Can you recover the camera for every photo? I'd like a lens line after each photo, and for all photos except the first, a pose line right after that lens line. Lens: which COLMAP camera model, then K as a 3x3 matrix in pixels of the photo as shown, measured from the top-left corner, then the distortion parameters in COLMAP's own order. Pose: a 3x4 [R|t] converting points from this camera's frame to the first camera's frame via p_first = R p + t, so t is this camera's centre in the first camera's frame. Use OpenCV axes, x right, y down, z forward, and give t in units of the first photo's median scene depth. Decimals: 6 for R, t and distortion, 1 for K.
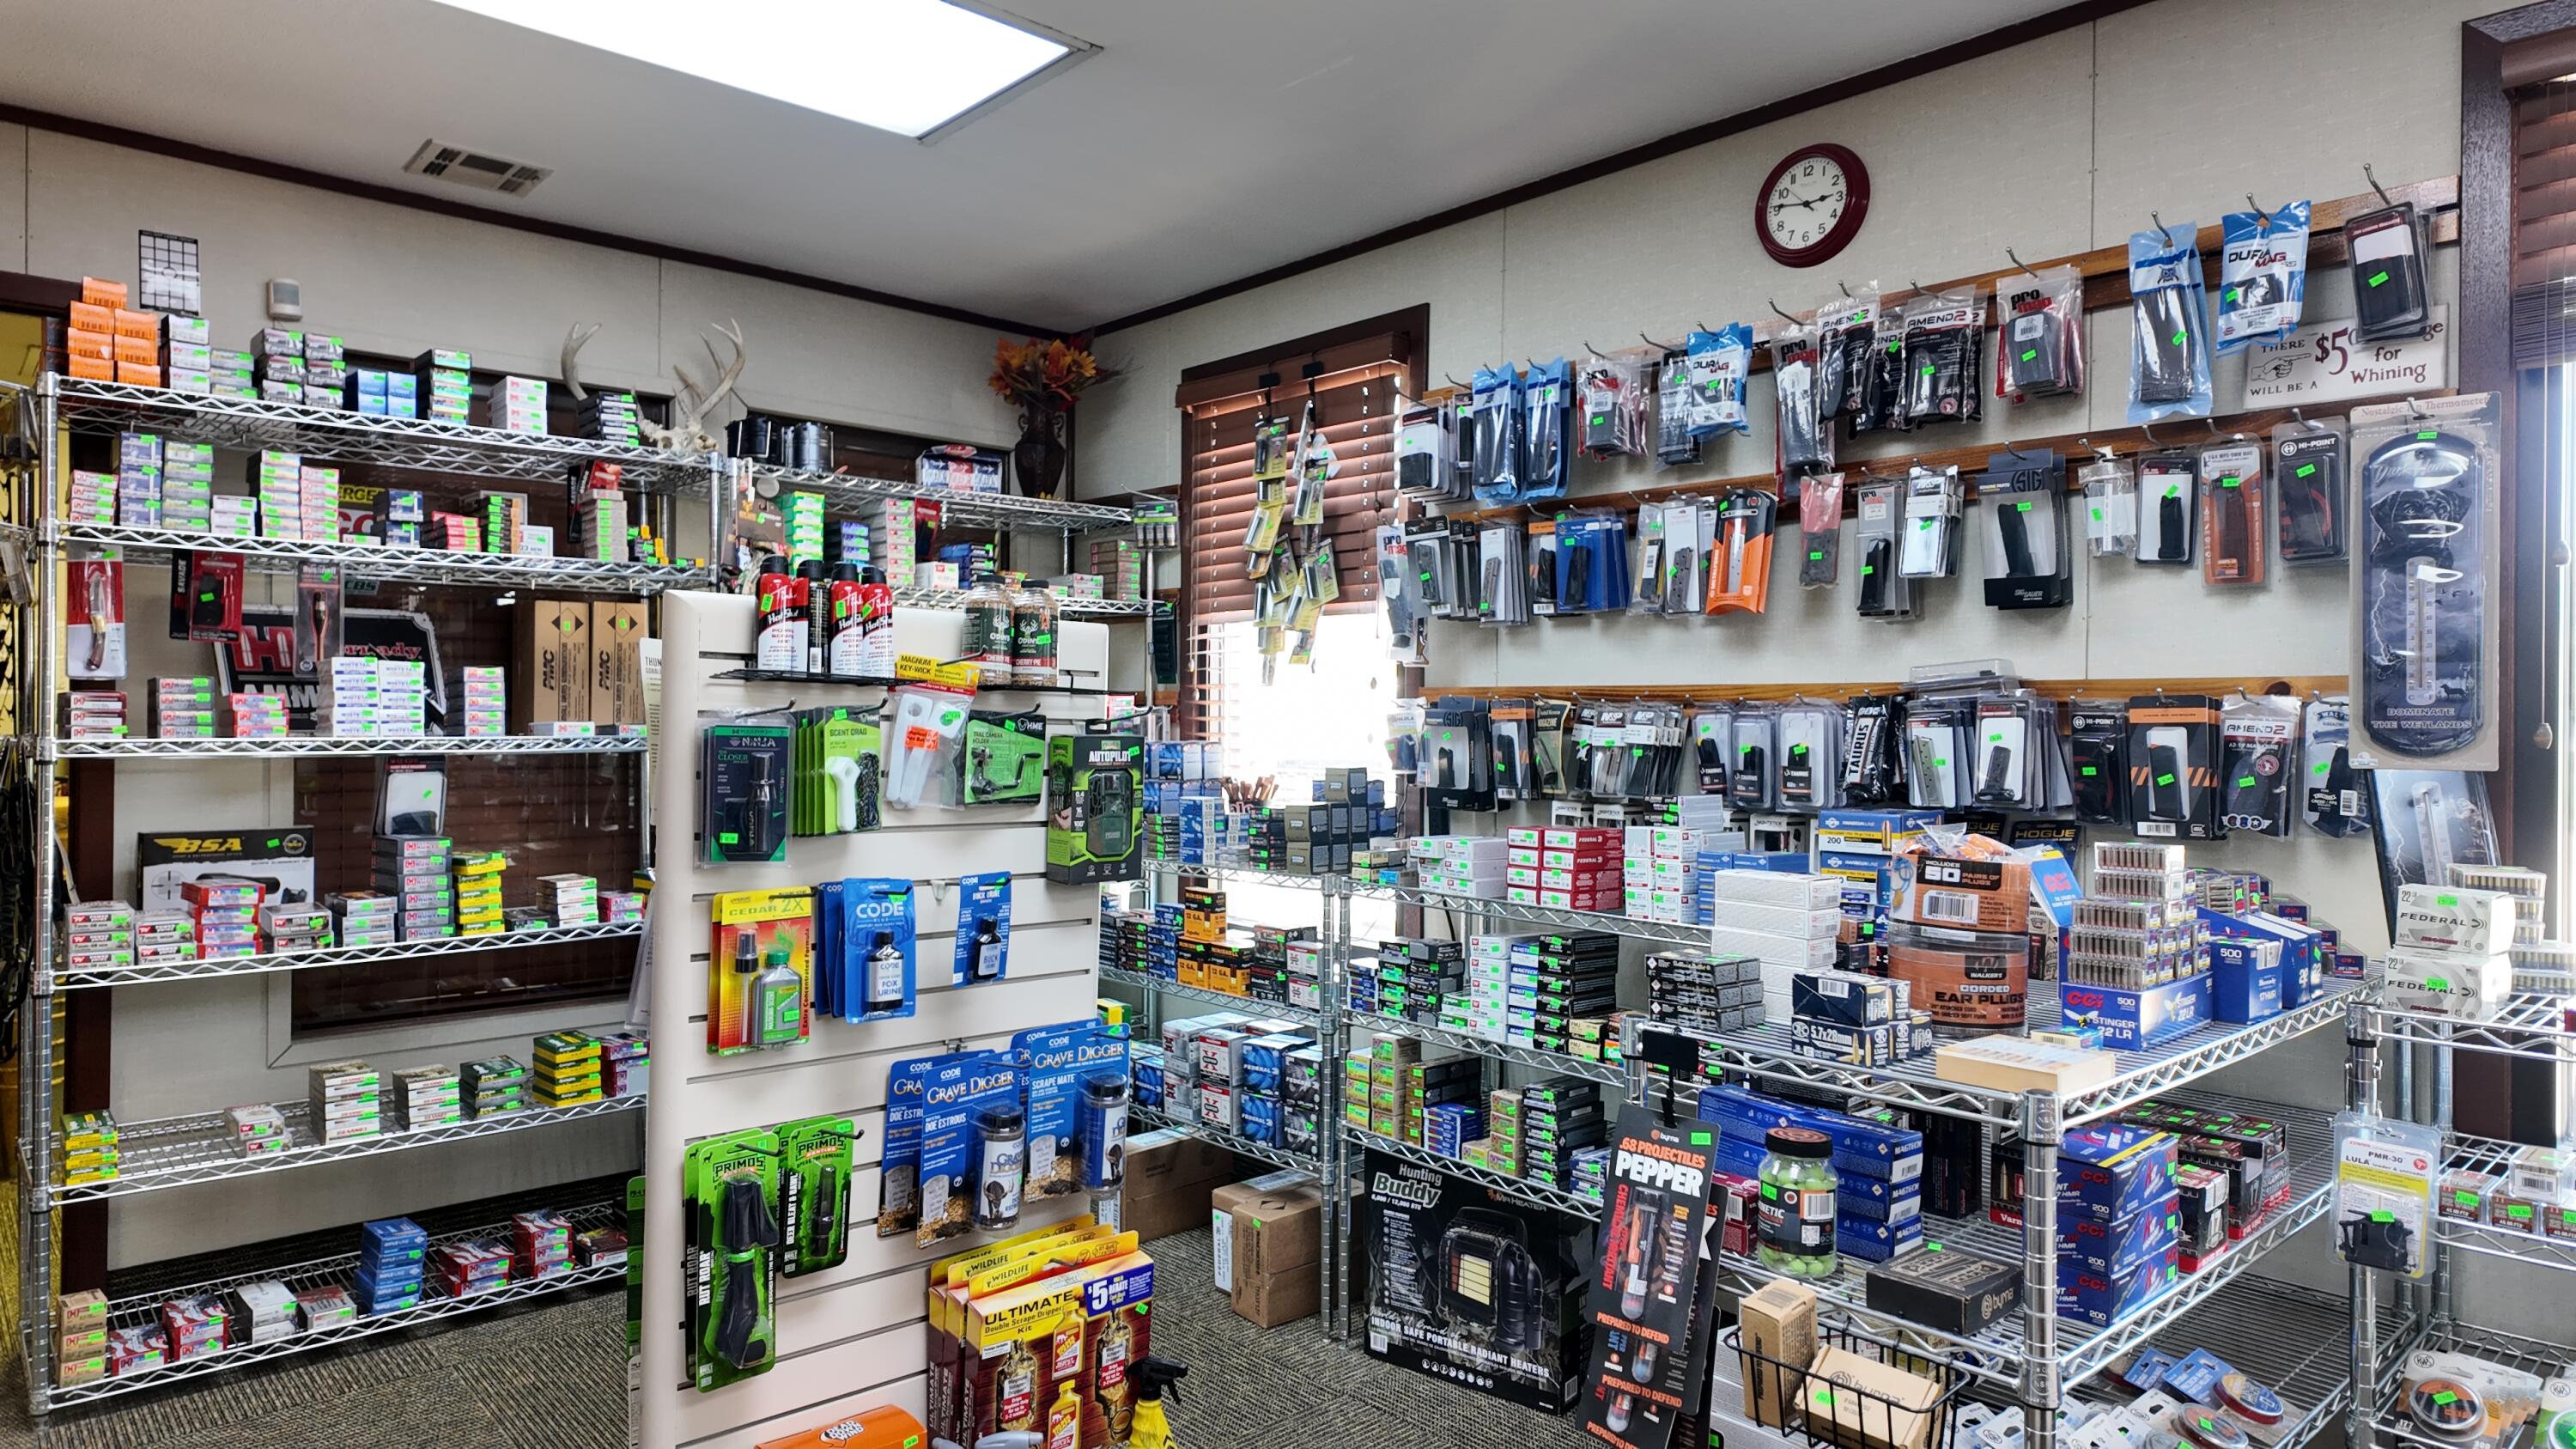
lens RADIAL K [[1487.0, 0, 1284.7], [0, 1487.0, 721.0], [0, 0, 1]] dist [0.086150, -0.087239]
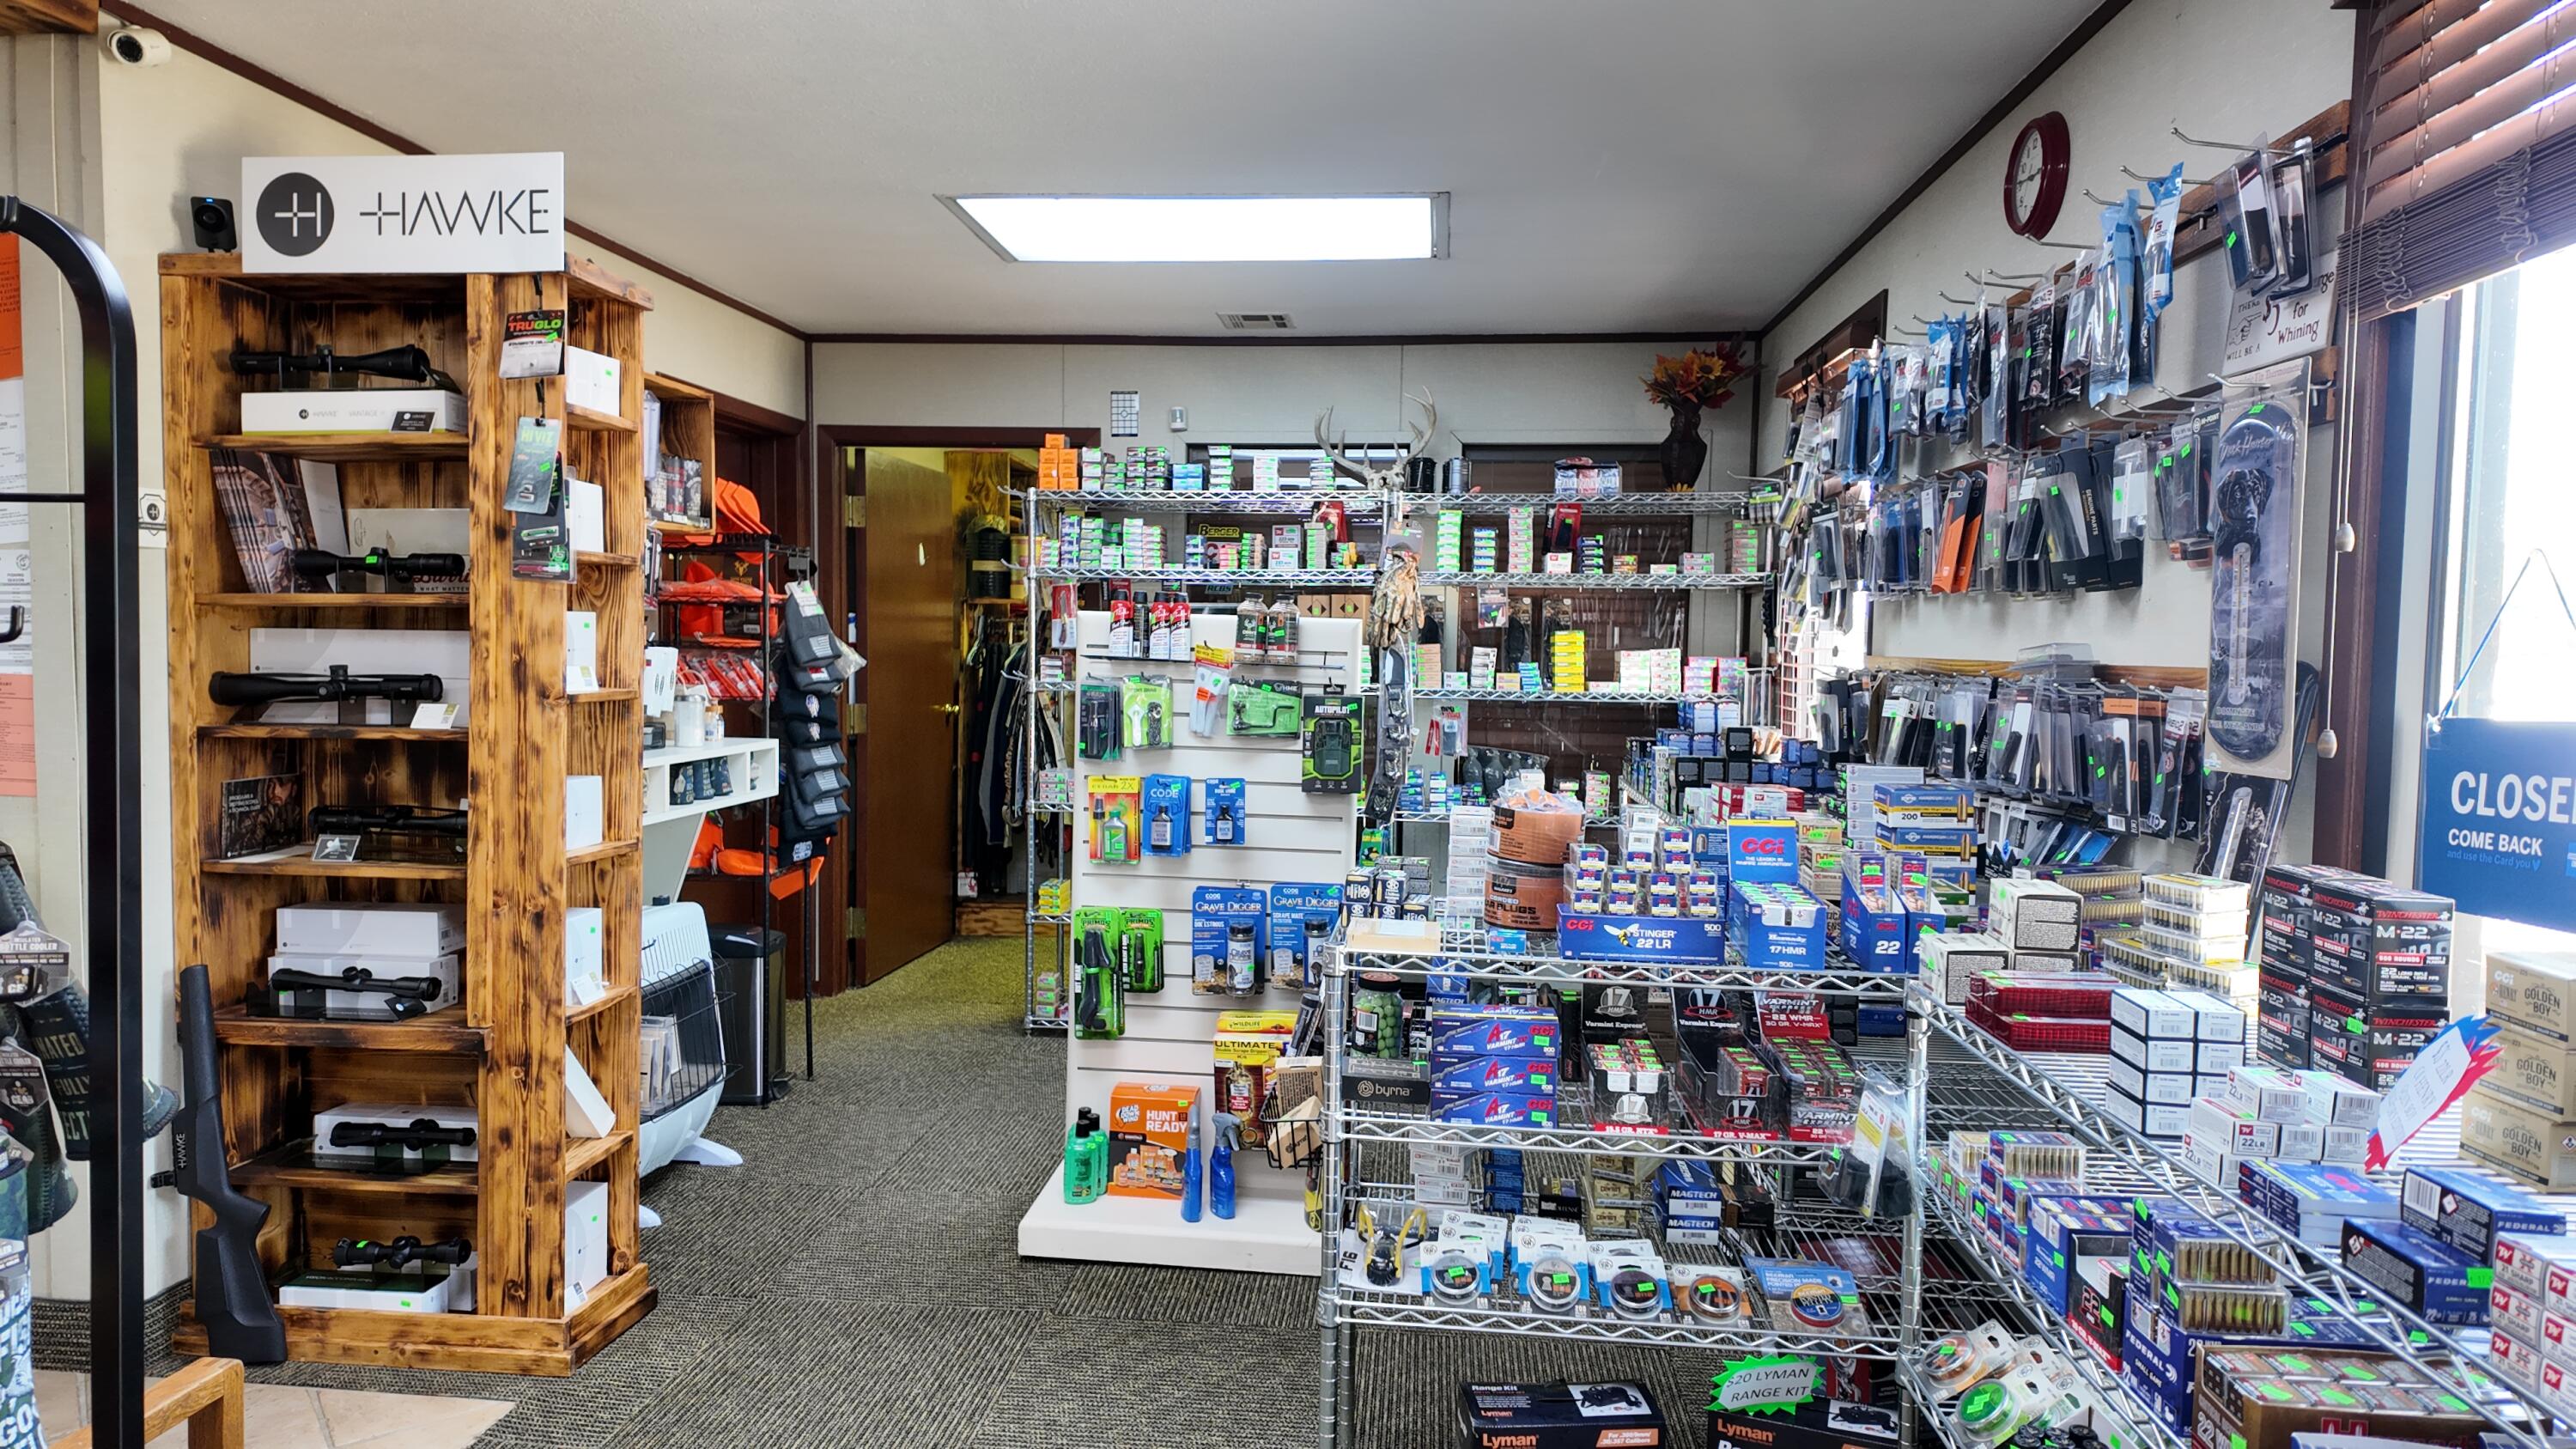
lens RADIAL K [[1487.0, 0, 1284.7], [0, 1487.0, 721.0], [0, 0, 1]] dist [0.086150, -0.087239]
pose [[0.676938, 0.042192, -0.734830, 0.944838], [-0.012243, 0.998863, 0.046073, -0.033102], [0.735938, -0.022192, 0.676685, -0.051072]]
